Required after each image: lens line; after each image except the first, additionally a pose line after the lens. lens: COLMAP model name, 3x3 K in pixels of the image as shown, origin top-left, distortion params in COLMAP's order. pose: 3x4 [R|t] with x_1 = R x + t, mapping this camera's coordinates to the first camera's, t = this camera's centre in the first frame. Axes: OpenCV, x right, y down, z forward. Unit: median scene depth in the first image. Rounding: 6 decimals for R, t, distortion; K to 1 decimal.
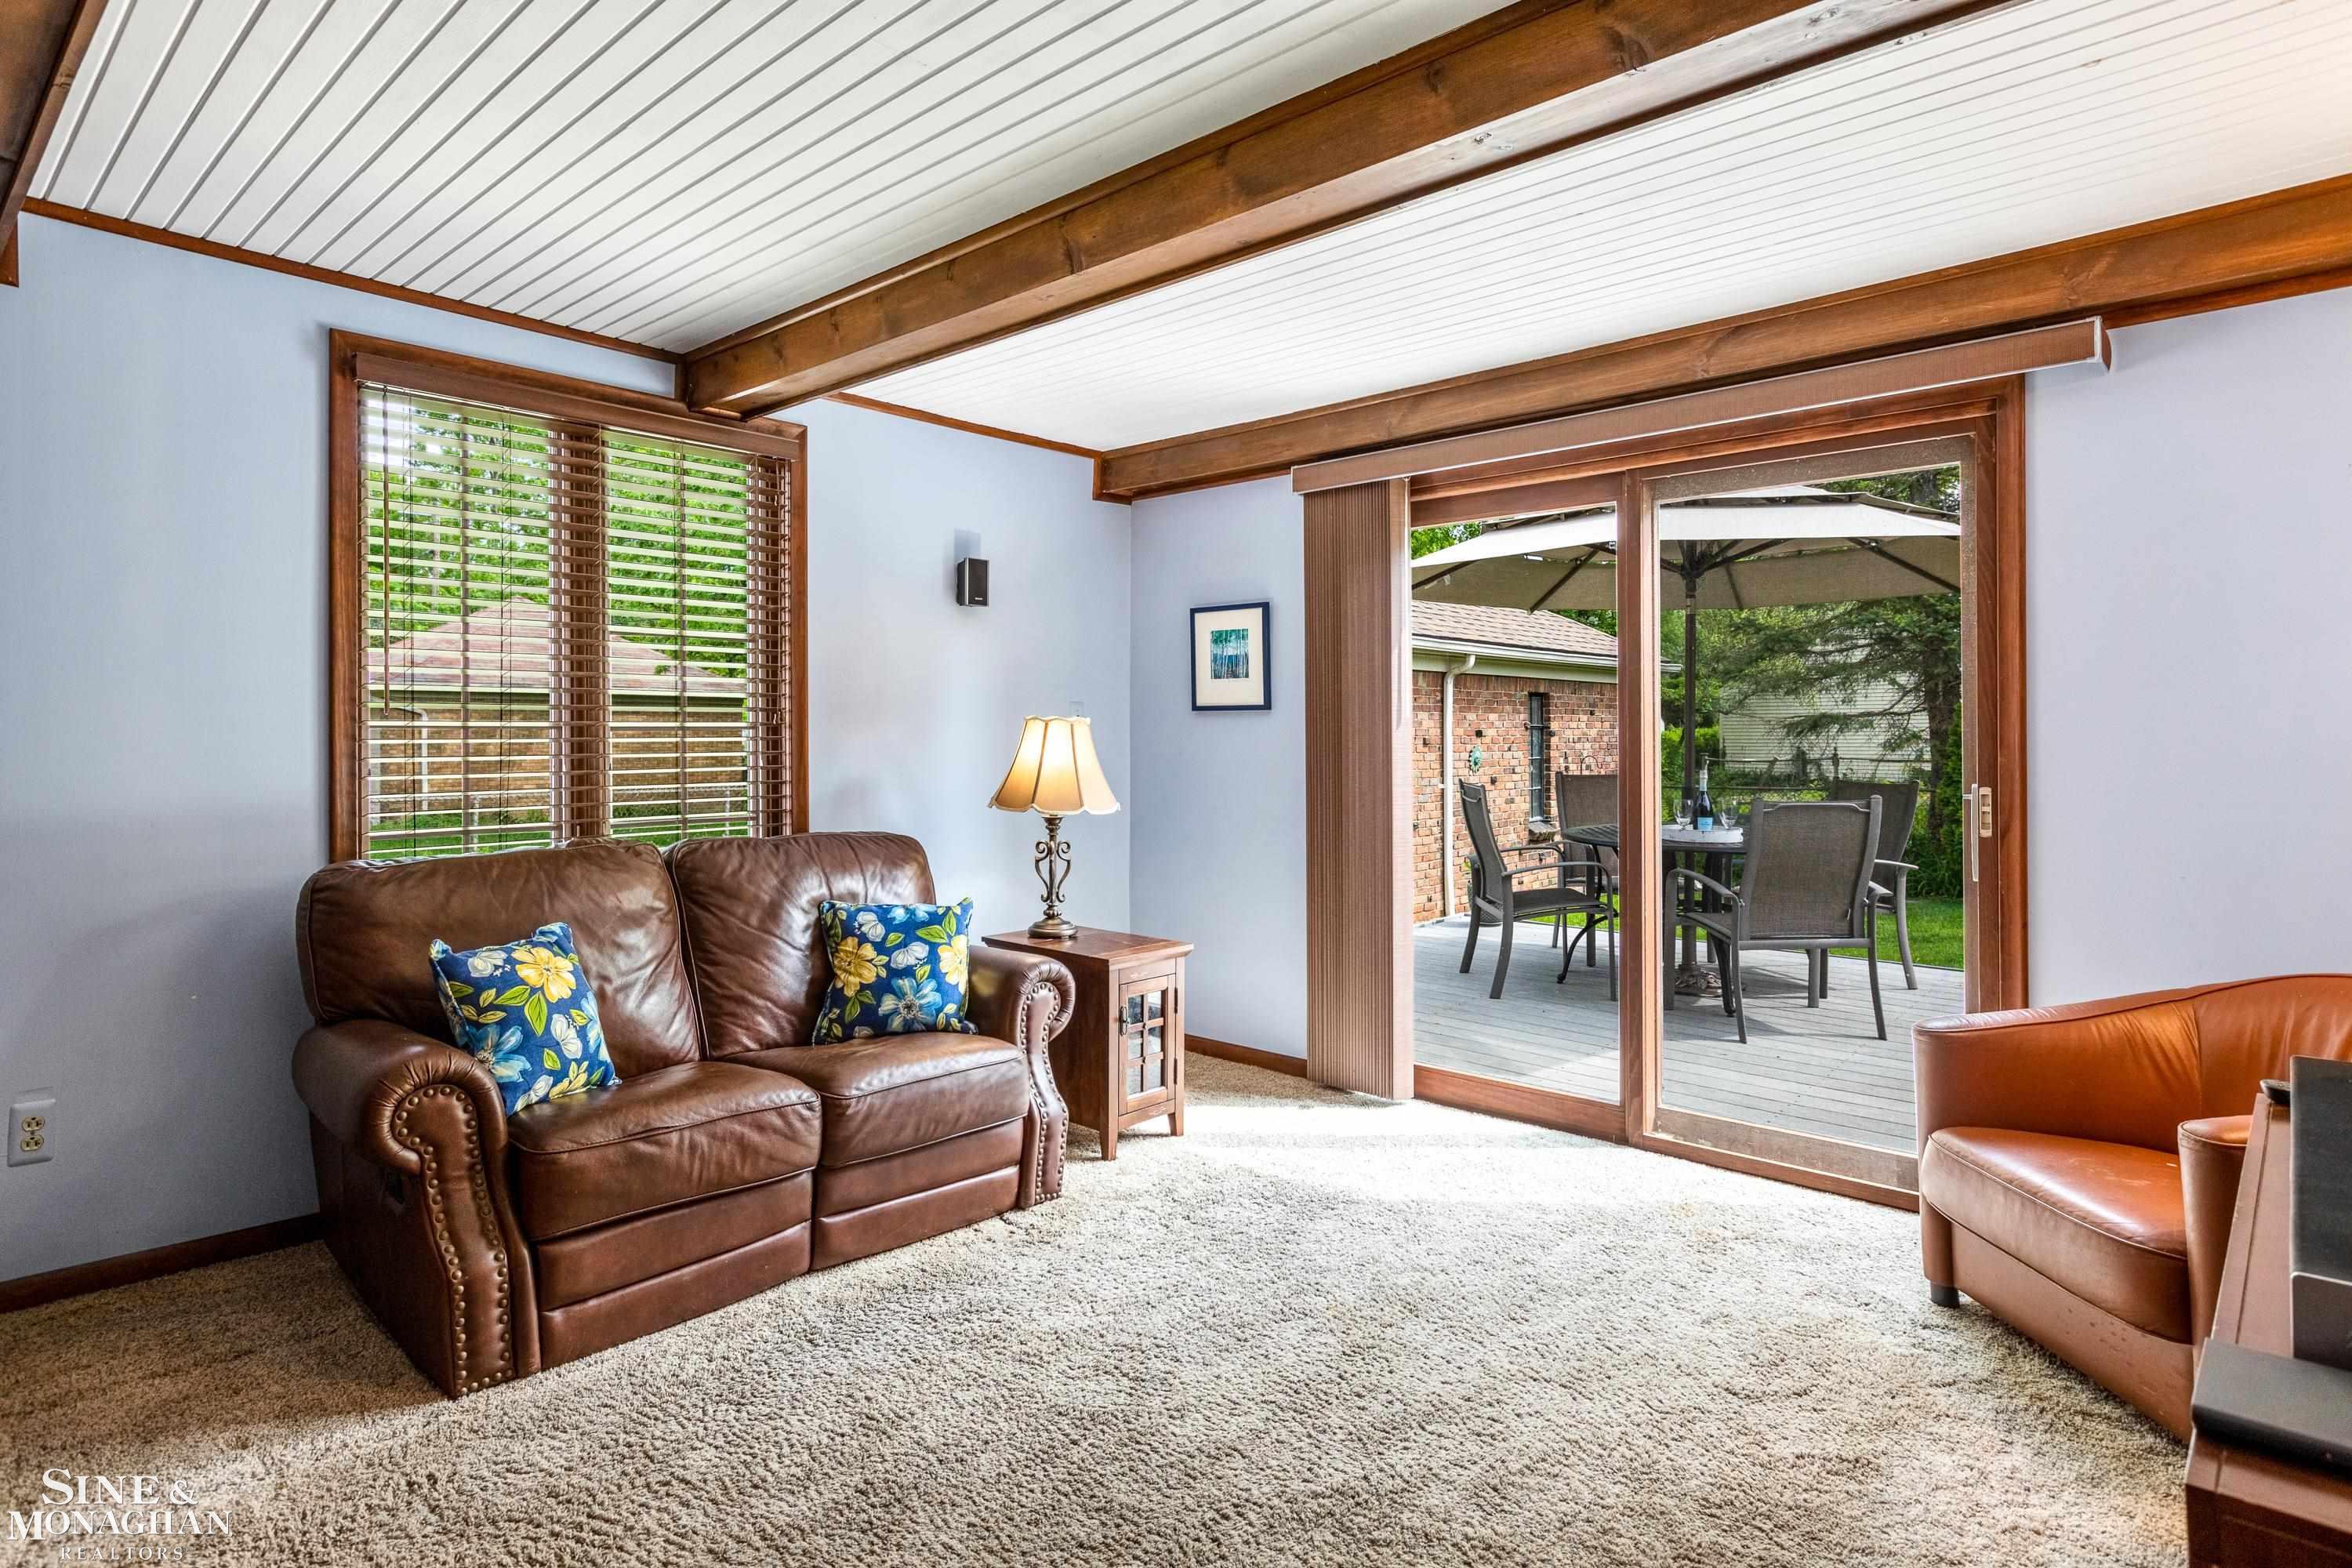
lens RADIAL K [[1247.1, 0, 1149.4], [0, 1247.1, 708.7], [0, 0, 1]] dist [0.001584, 0.000545]
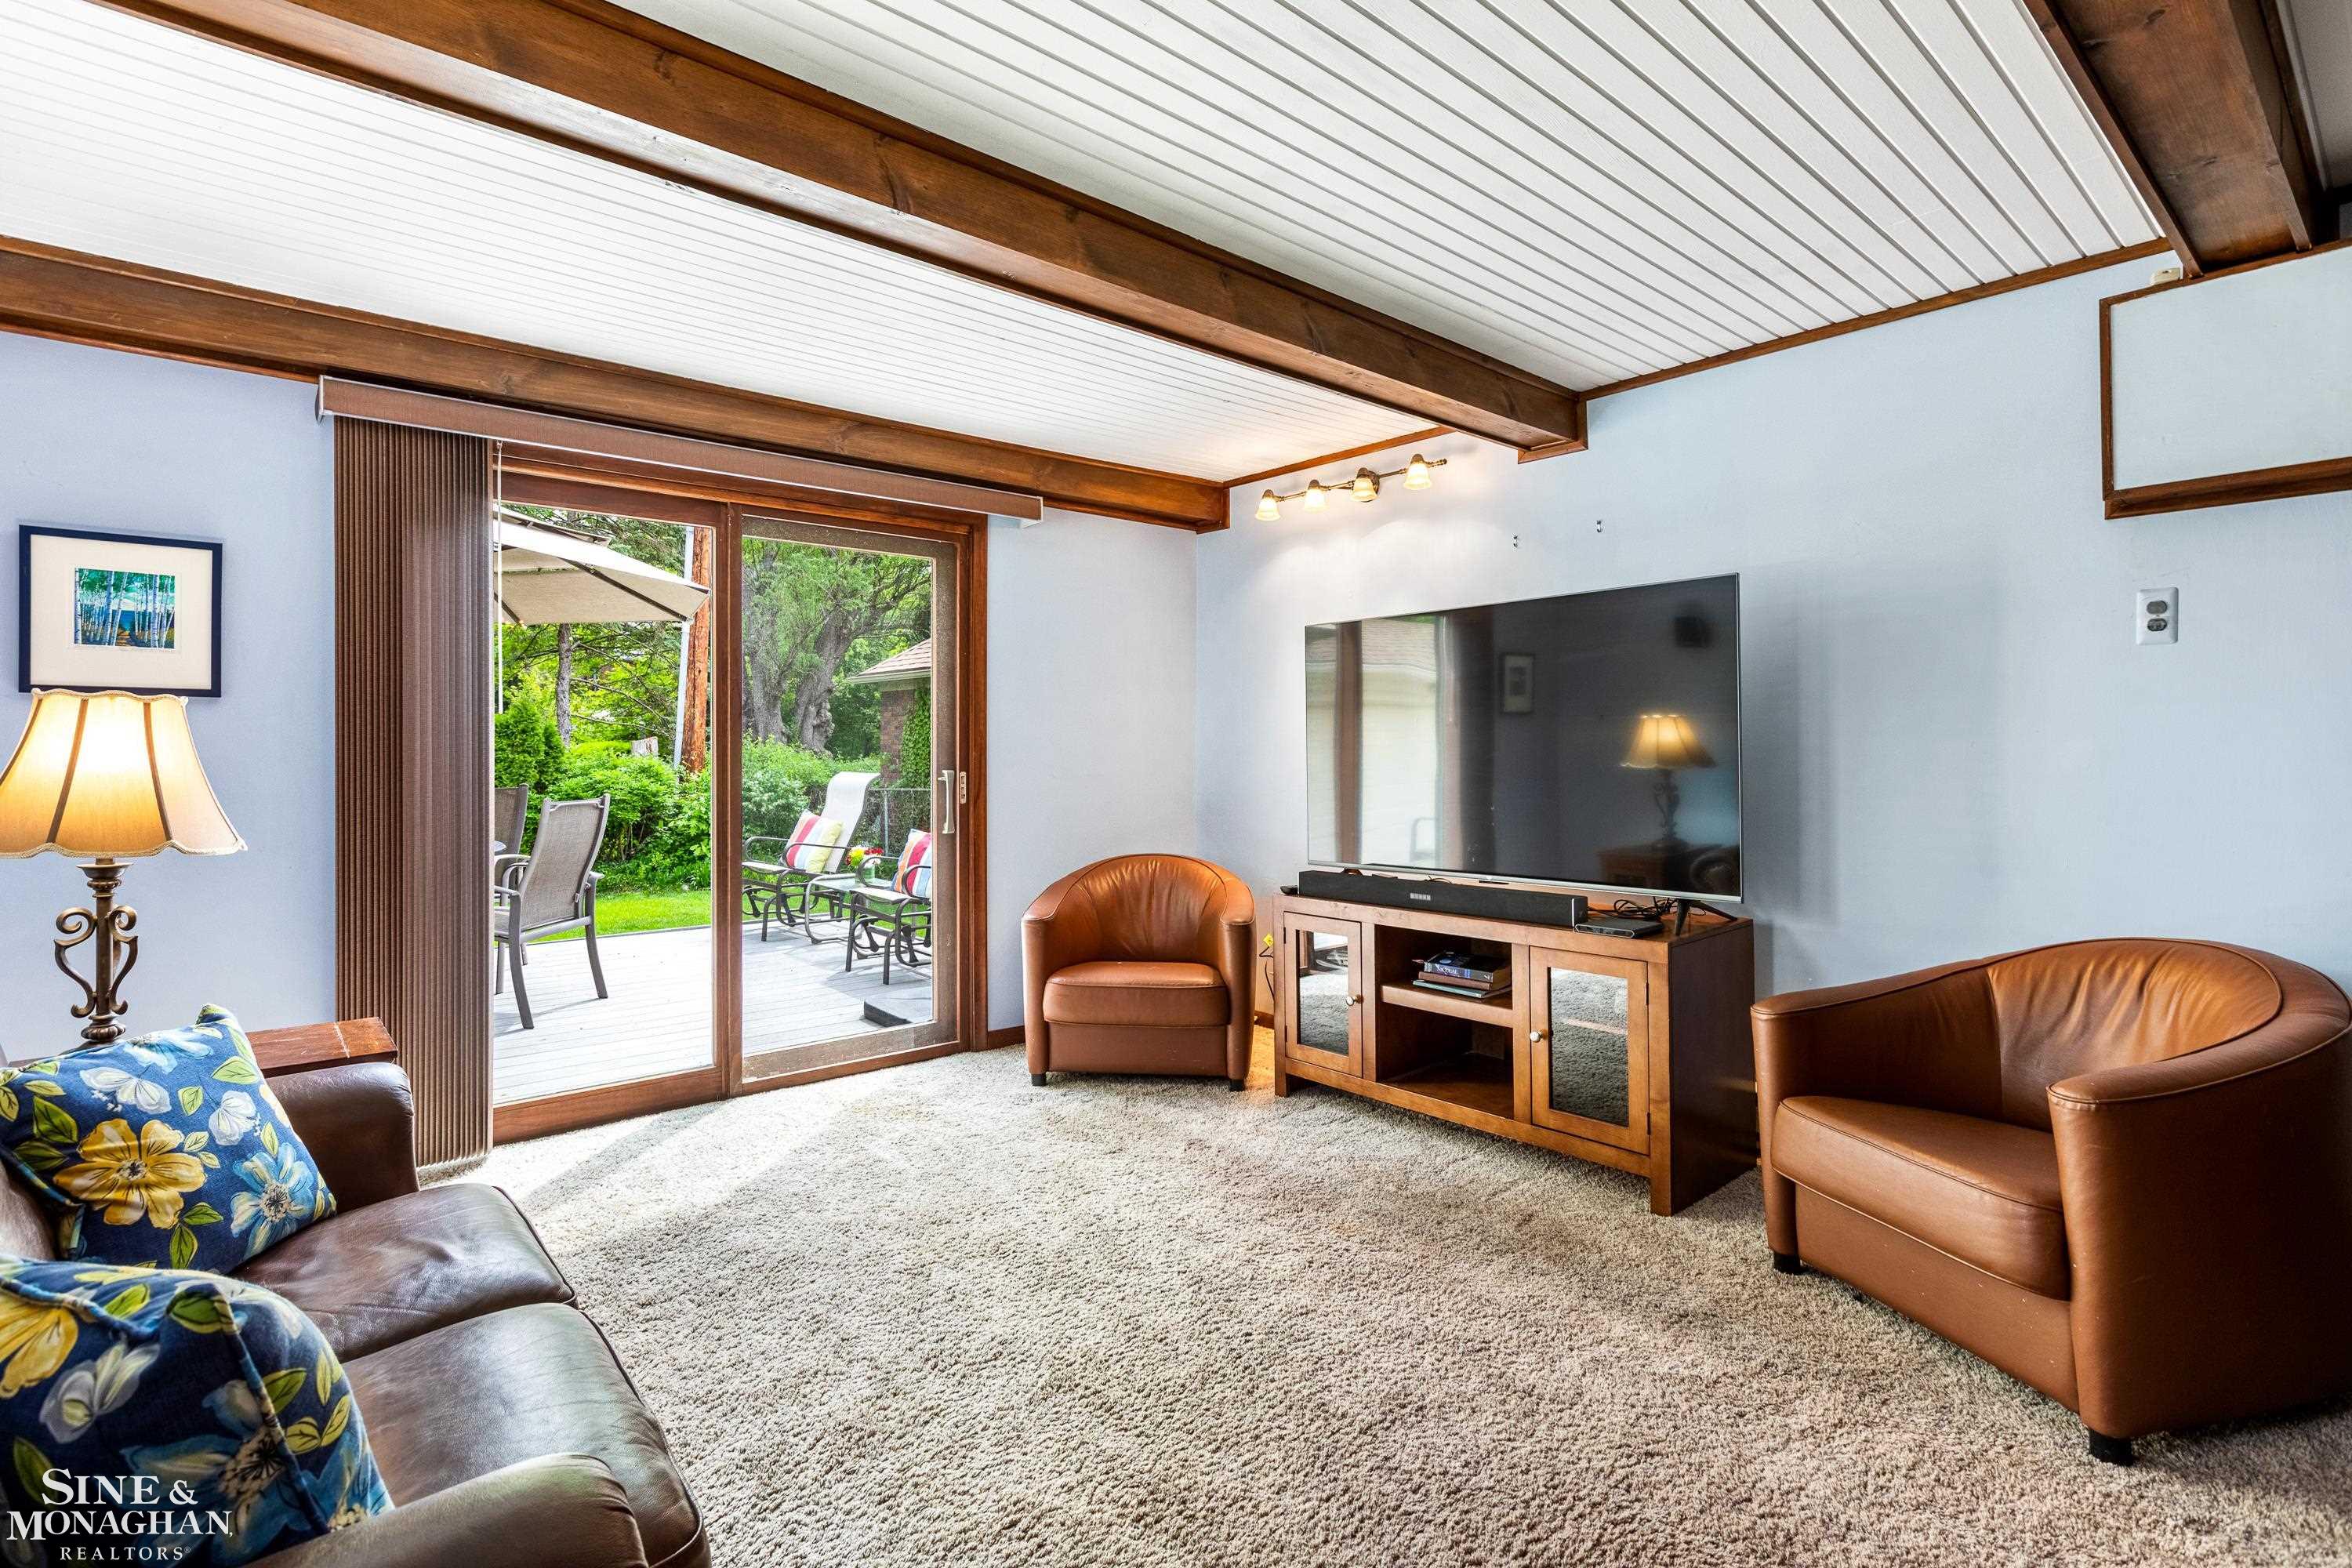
lens RADIAL K [[1128.6, 0, 1153.3], [0, 1128.6, 738.8], [0, 0, 1]] dist [-0.005064, 0.000502]
pose [[0.114208, 0.011953, 0.993385, -0.653368], [-0.017696, 0.999793, -0.009995, 0.029536], [-0.993299, -0.016437, 0.114396, 0.555049]]
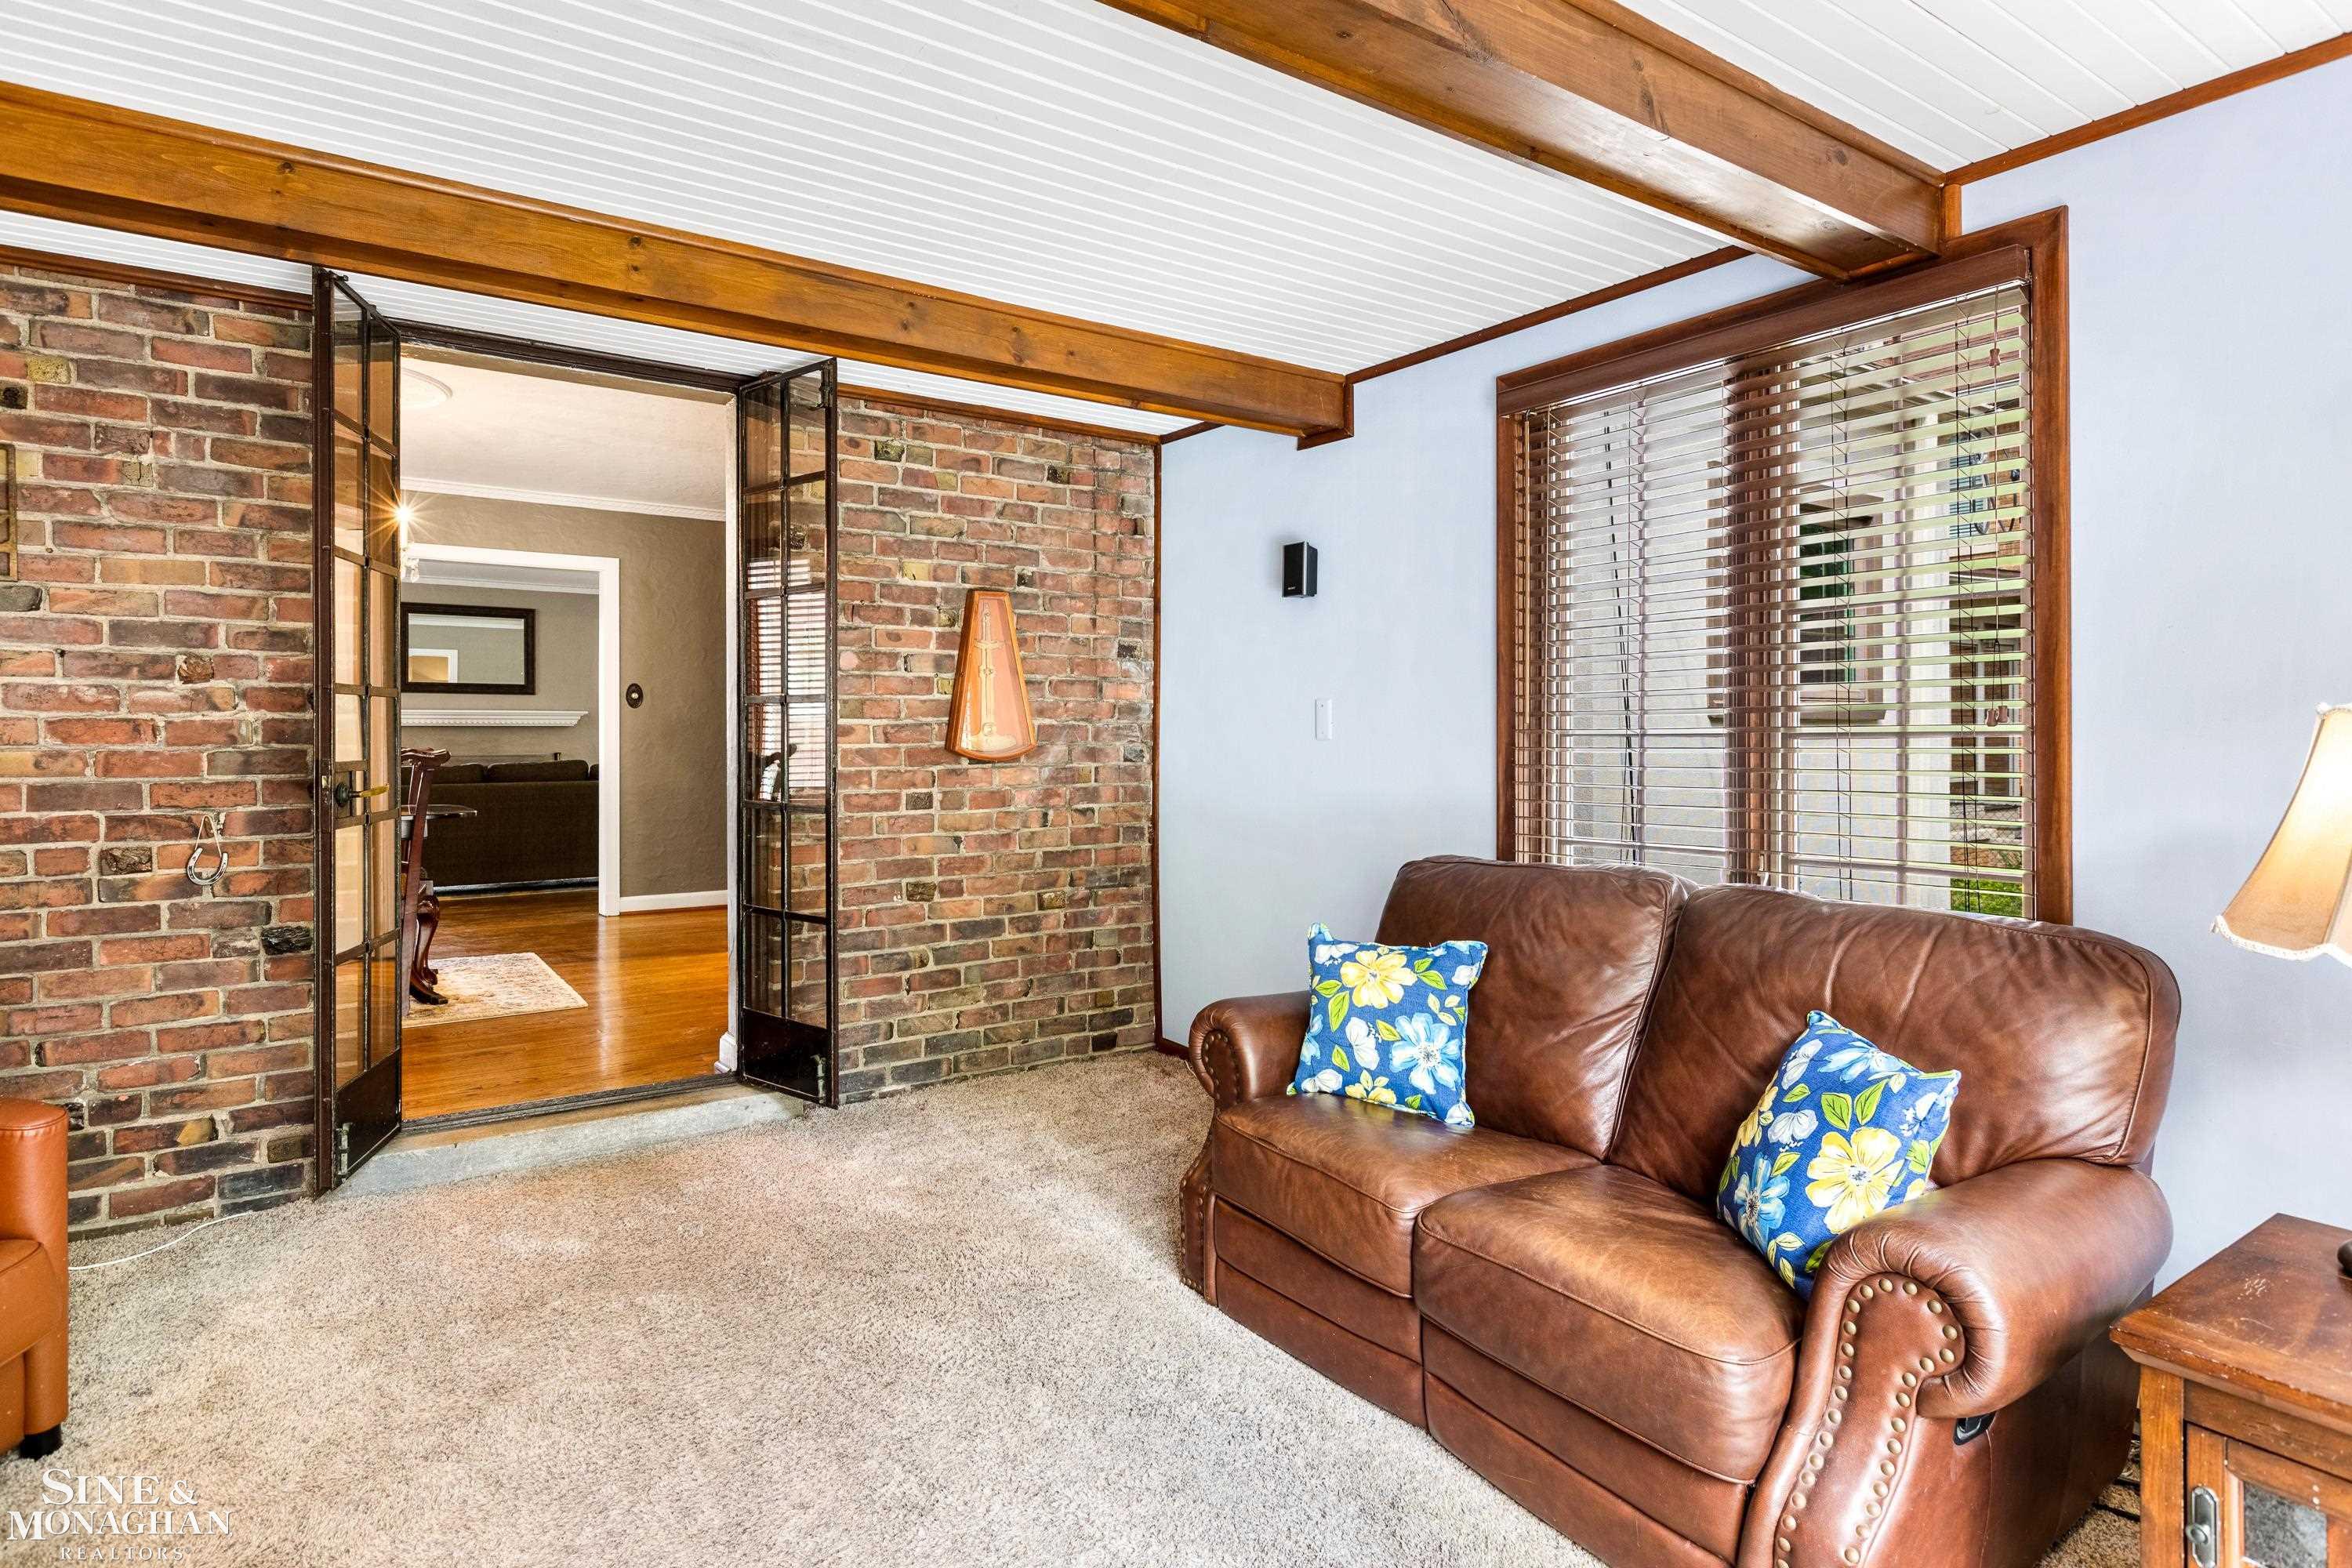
lens RADIAL K [[1247.1, 0, 1159.2], [0, 1247.1, 739.2], [0, 0, 1]] dist [0.001584, 0.000545]
pose [[-0.221073, 0.000970, -0.975257, 0.448072], [0.021565, 0.999760, -0.003894, 0.013375], [0.975019, -0.021892, -0.221041, 0.862204]]
